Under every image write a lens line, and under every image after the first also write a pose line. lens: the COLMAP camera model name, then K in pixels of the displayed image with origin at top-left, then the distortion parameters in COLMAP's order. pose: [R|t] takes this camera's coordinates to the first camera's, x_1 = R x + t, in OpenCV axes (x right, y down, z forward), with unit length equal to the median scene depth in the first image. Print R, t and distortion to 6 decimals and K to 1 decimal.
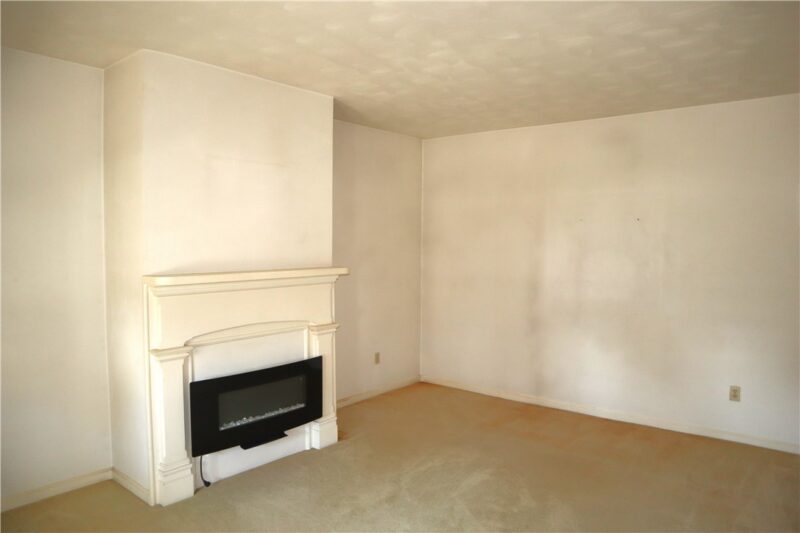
lens RADIAL K [[546.5, 0, 400.0], [0, 546.5, 266.5], [0, 0, 1]] dist [-0.067608, 0.004279]
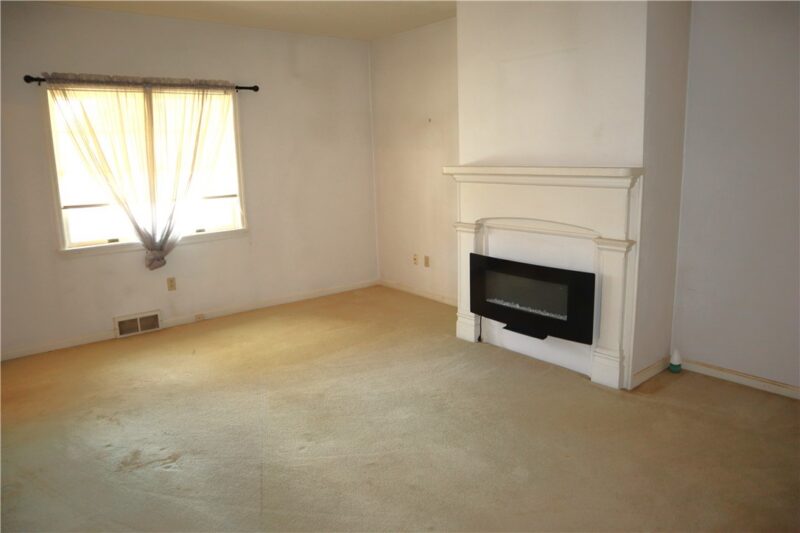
lens RADIAL K [[546.5, 0, 400.0], [0, 546.5, 266.5], [0, 0, 1]] dist [-0.067608, 0.004279]
pose [[-0.190941, 0.201154, -0.960770, 0.801711], [-0.007612, 0.978445, 0.206368, -0.015623], [0.981572, 0.046717, -0.185294, 0.983082]]
